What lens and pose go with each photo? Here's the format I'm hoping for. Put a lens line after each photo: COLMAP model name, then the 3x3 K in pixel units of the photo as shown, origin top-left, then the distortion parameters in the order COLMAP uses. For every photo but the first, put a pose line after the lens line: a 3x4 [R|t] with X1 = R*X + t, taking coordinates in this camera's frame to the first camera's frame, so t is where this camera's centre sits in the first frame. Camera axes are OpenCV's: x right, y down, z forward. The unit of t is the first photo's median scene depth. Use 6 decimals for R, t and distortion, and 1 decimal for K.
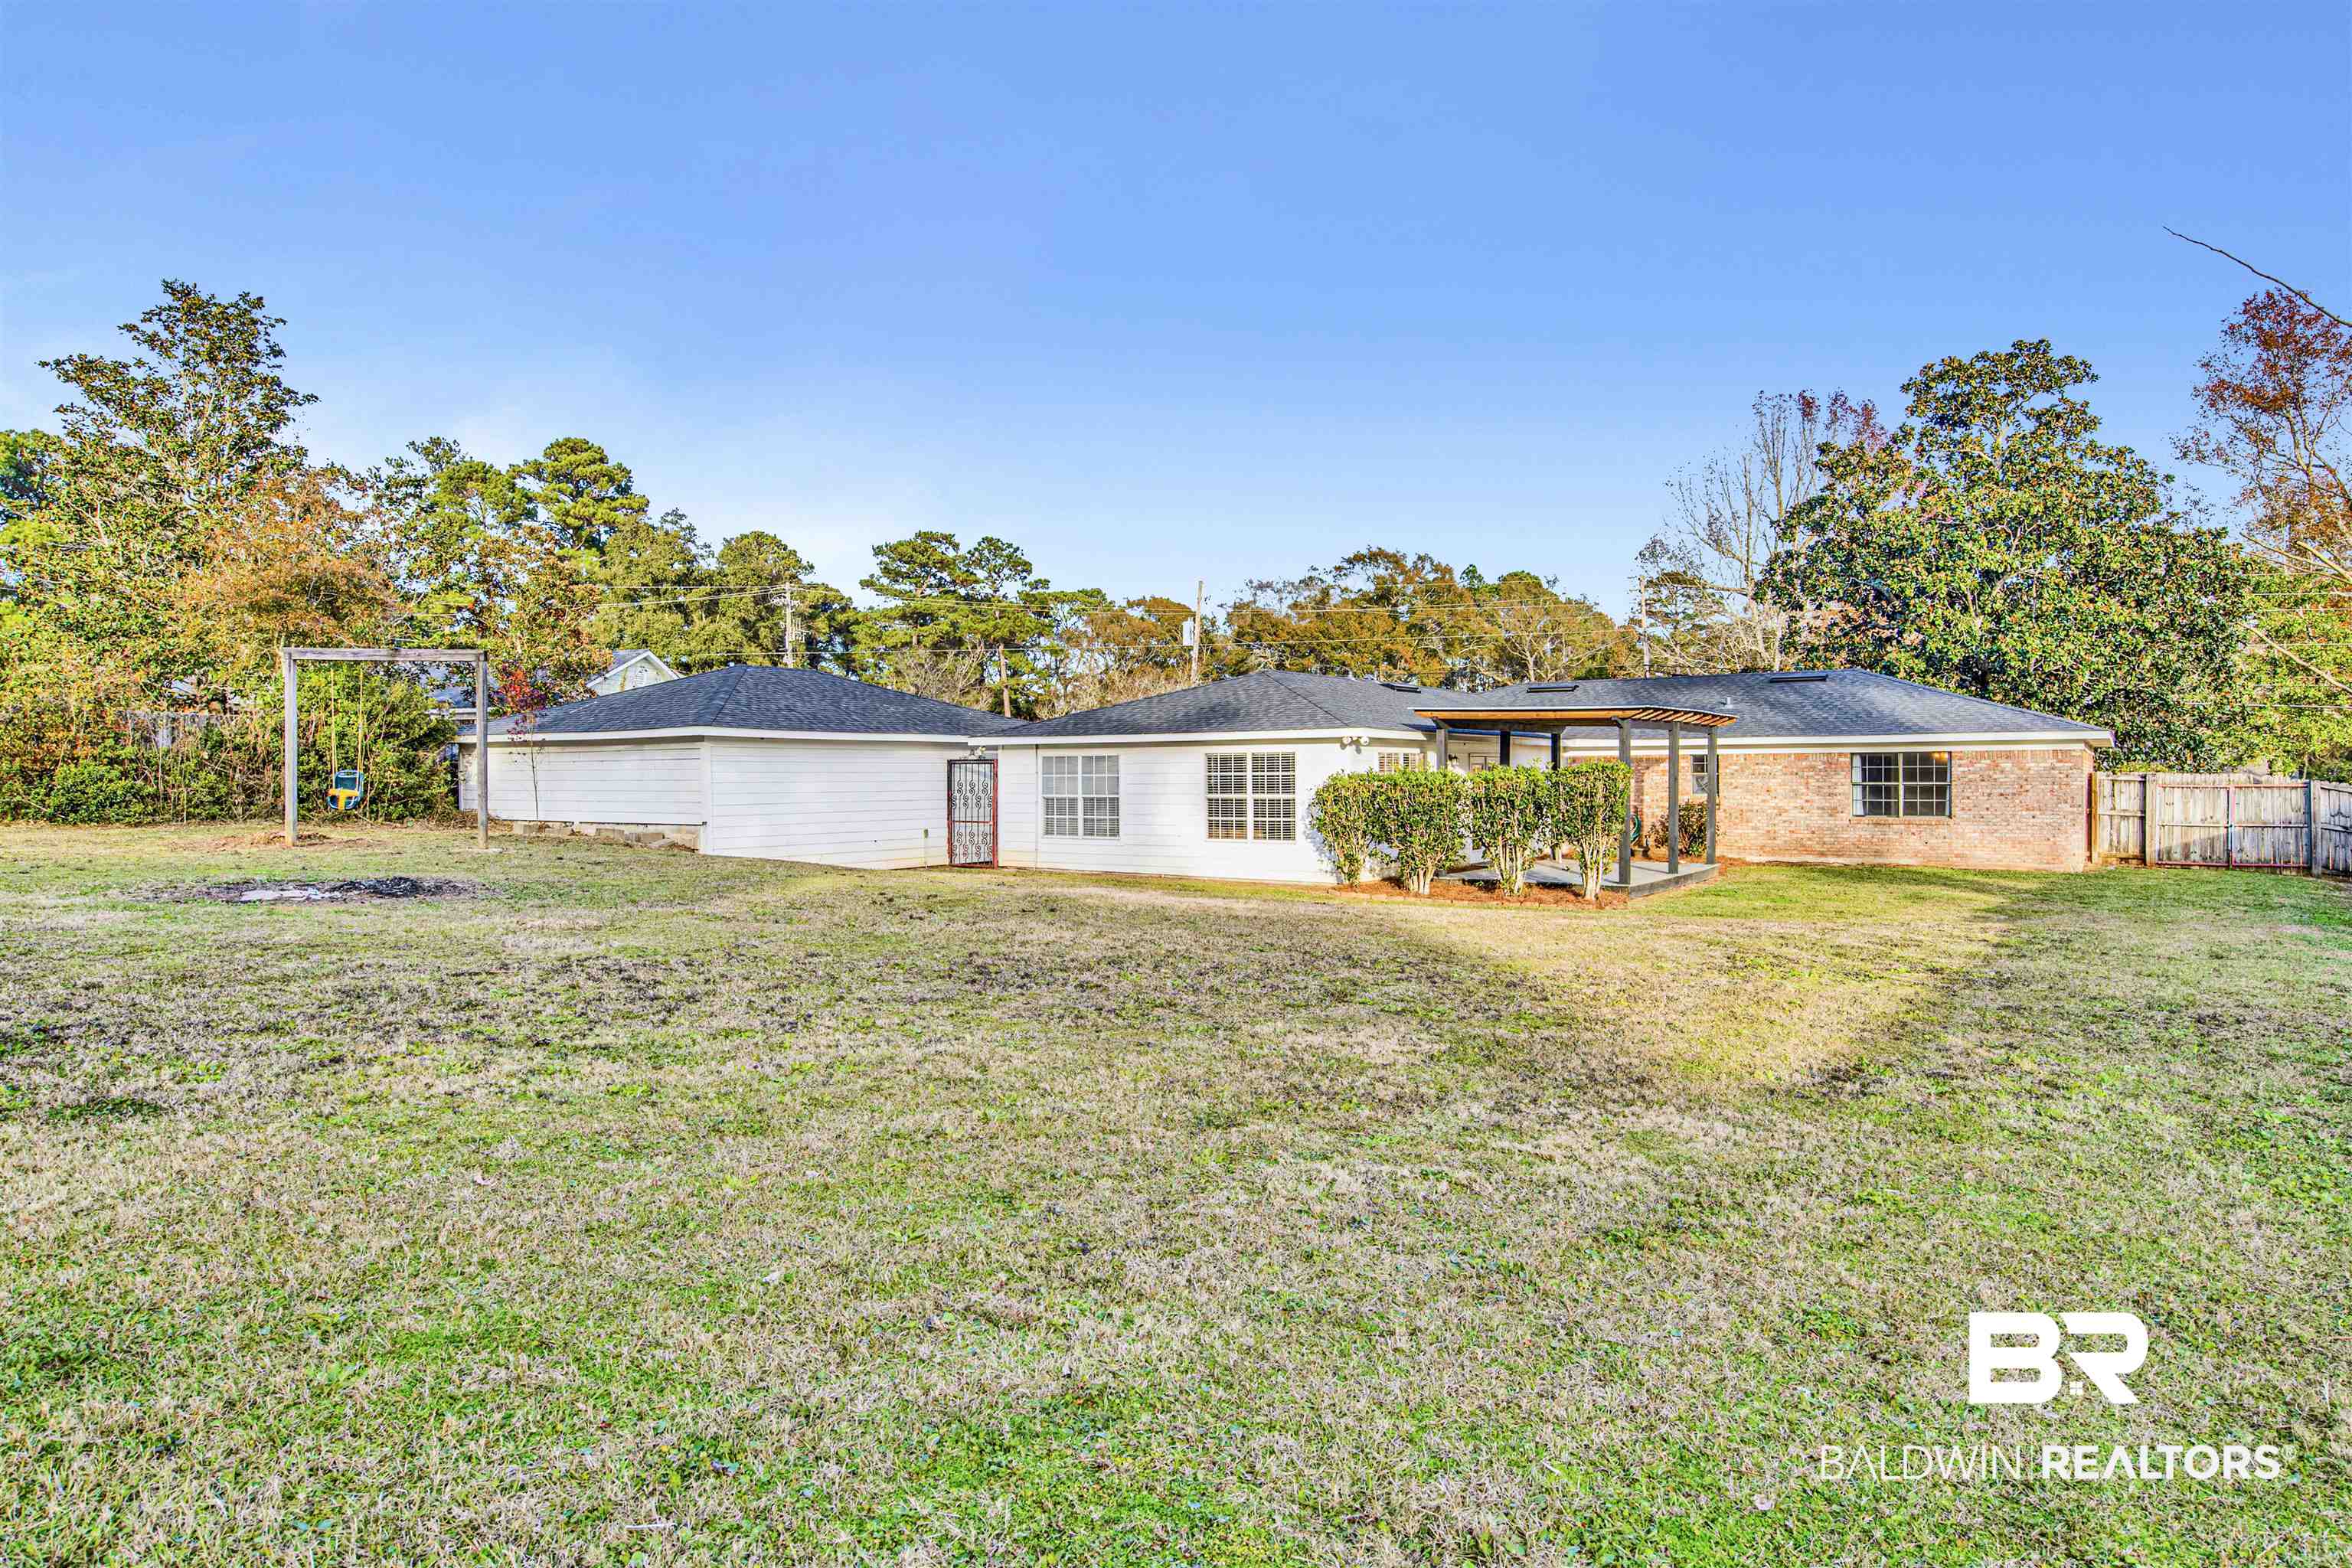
lens RADIAL K [[1379.4, 0, 1174.3], [0, 1379.4, 796.3], [0, 0, 1]] dist [-0.040632, -0.001081]
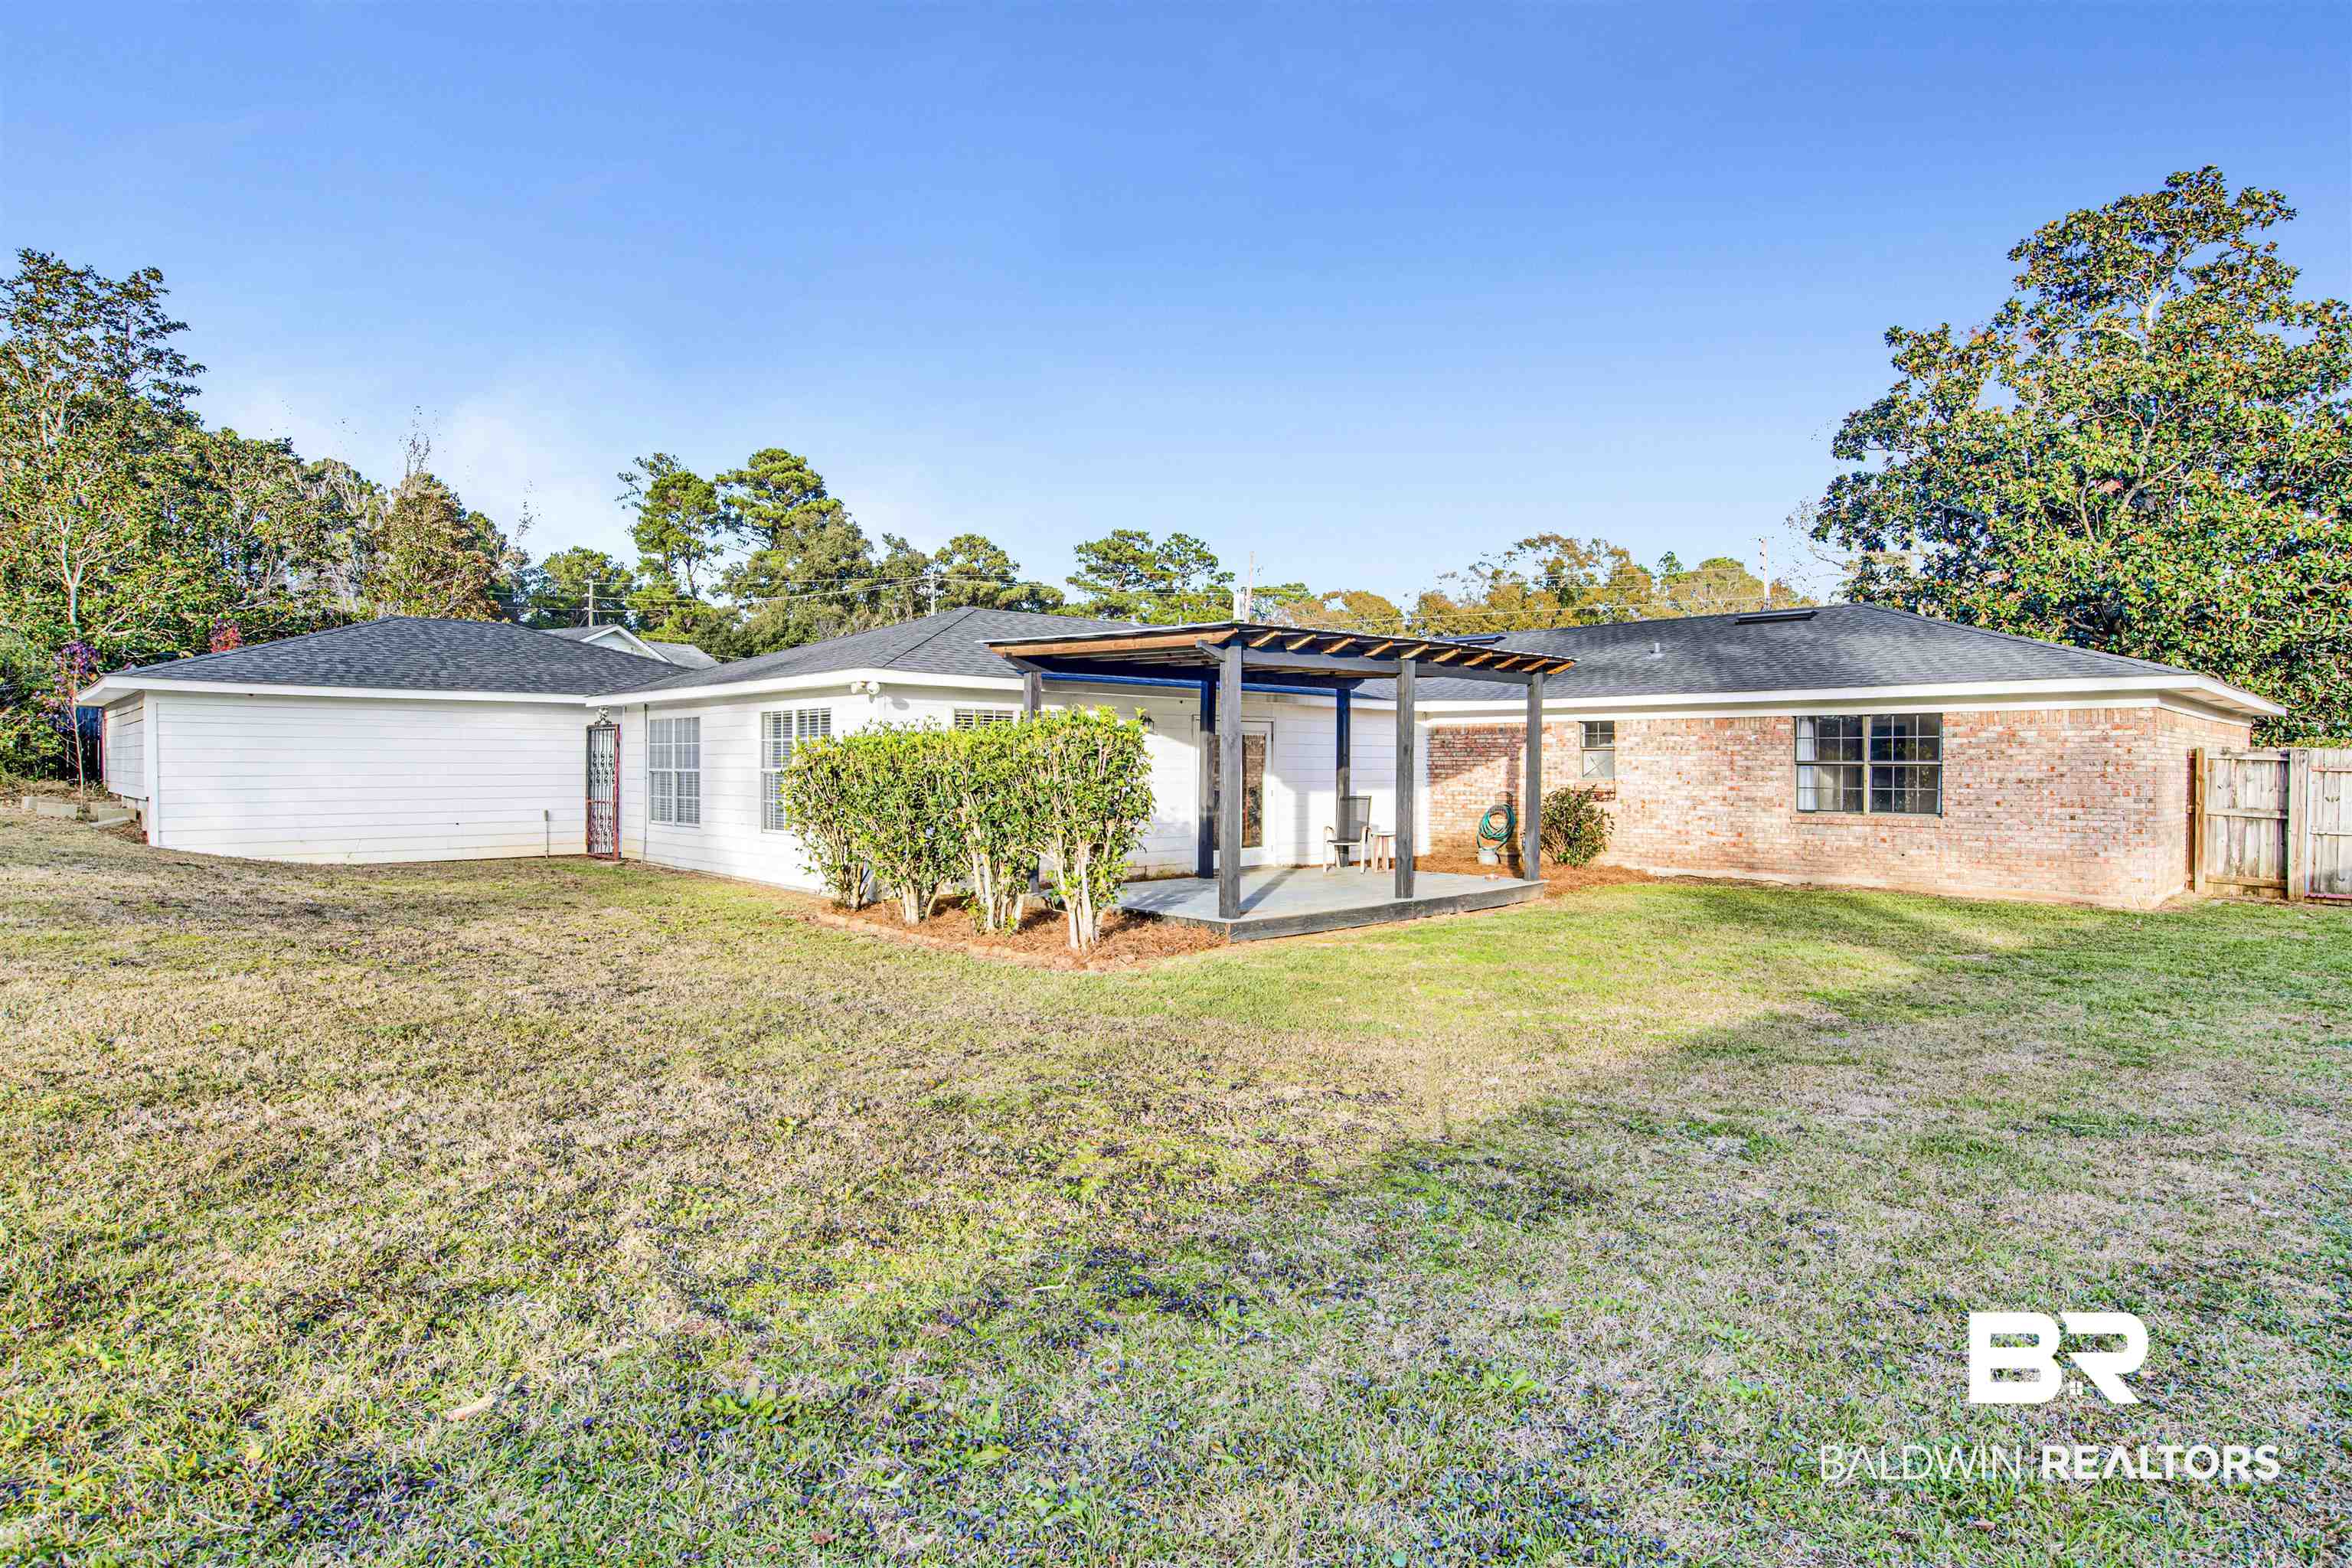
lens RADIAL K [[1247.7, 0, 1178.5], [0, 1247.7, 788.4], [0, 0, 1]] dist [-0.055000, 0.013627]
pose [[0.980226, 0.011154, -0.197568, 0.217193], [-0.009885, 0.999924, 0.007407, 0.001154], [0.197636, -0.005308, 0.980261, 0.238856]]
